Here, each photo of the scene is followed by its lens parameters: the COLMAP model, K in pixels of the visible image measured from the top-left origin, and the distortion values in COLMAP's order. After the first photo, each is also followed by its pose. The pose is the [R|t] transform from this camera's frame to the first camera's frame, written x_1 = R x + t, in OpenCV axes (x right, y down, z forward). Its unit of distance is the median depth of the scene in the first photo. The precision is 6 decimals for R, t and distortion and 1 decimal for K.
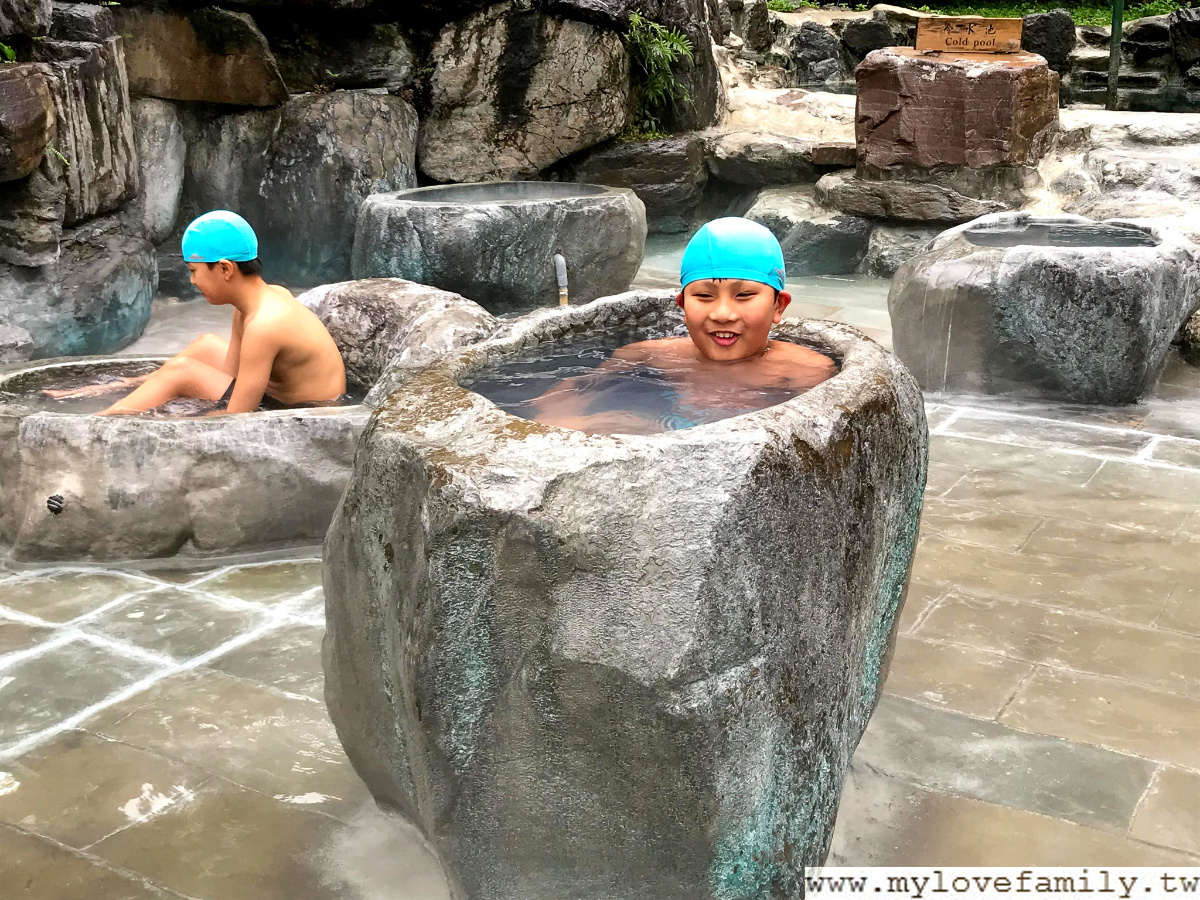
lens RADIAL K [[1617.0, 0, 599.5], [0, 1617.0, 443.6], [0, 0, 1]] dist [0.043700, 0.000000]
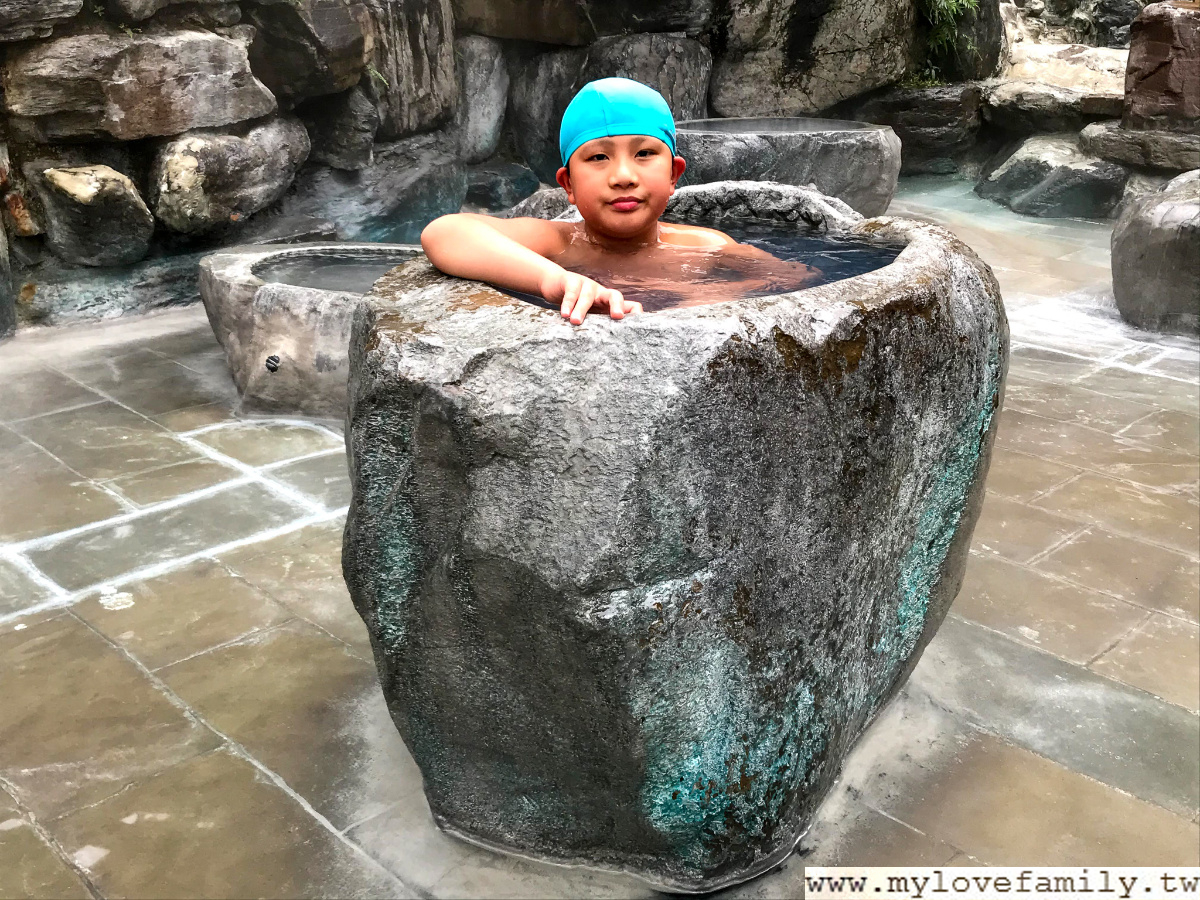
lens RADIAL K [[1302.9, 0, 589.6], [0, 1302.9, 450.6], [0, 0, 1]] dist [-0.000931, 0.000000]
pose [[0.961615, 0.097233, -0.256596, 0.125854], [-0.079265, 0.993679, 0.079487, 0.007615], [0.262703, -0.056097, 0.963245, 0.171499]]
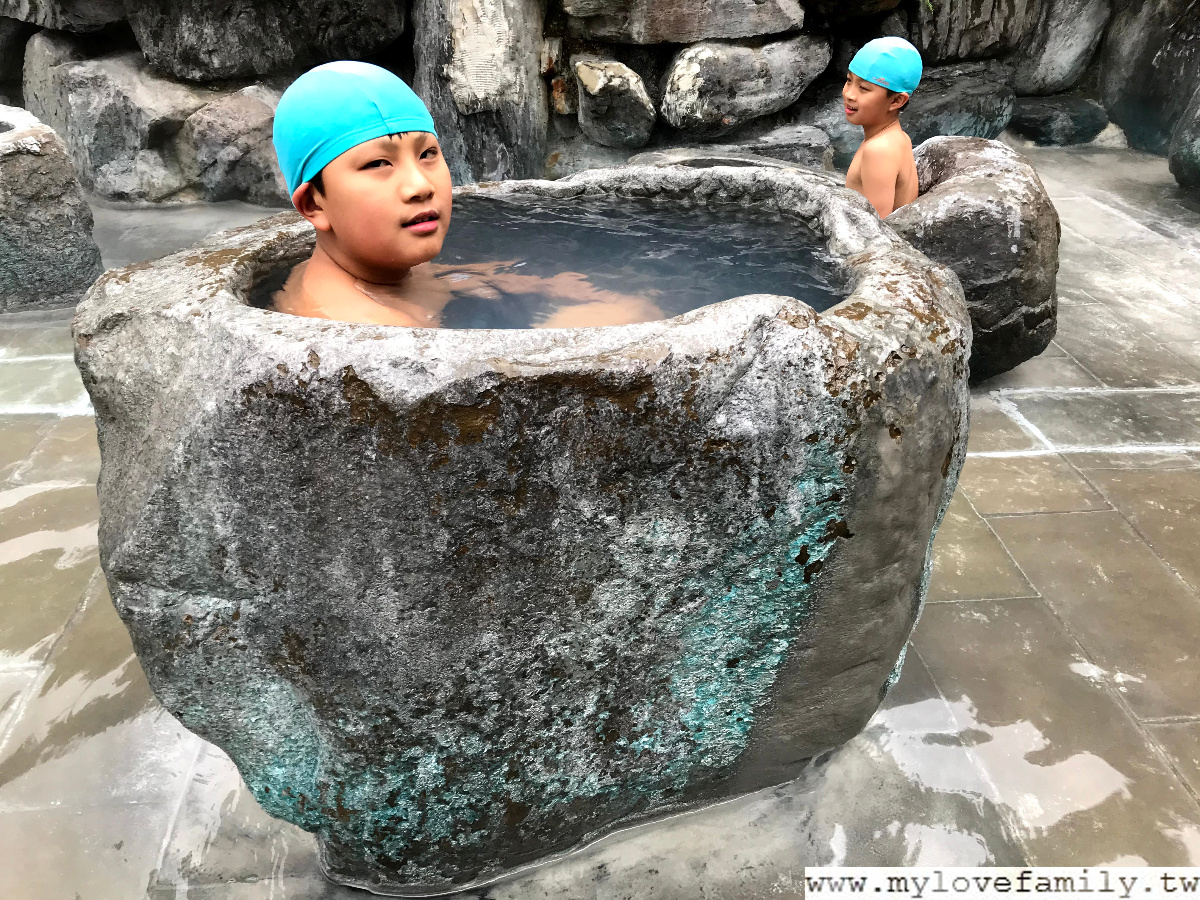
lens RADIAL K [[983.8, 0, 599.6], [0, 983.8, 449.7], [0, 0, 1]] dist [0.031571, -0.035170]
pose [[0.574114, 0.411811, -0.707676, 0.307023], [-0.239700, 0.910977, 0.335656, -0.088500], [0.782903, -0.023075, 0.621715, 0.484663]]
